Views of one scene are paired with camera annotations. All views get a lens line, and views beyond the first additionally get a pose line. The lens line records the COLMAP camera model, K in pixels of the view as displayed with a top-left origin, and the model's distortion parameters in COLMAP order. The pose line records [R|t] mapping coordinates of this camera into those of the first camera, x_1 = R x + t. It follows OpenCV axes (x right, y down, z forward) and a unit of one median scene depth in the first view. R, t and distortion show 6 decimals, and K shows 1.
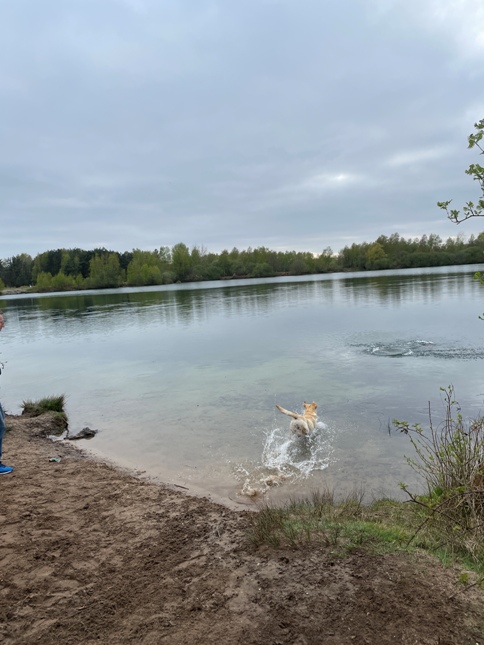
lens RADIAL K [[510.9, 0, 242.0], [0, 510.9, 322.5], [0, 0, 1]] dist [0.081977, -0.130856]
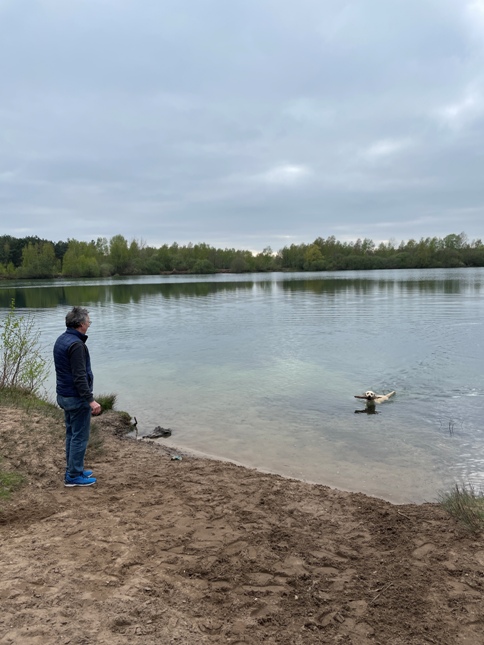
lens RADIAL K [[510.9, 0, 242.0], [0, 510.9, 322.5], [0, 0, 1]] dist [0.081977, -0.130856]
pose [[0.992190, 0.027244, 0.121722, -0.538364], [-0.028053, 0.999594, 0.004937, -0.024612], [-0.121539, -0.008313, 0.992552, -0.065449]]
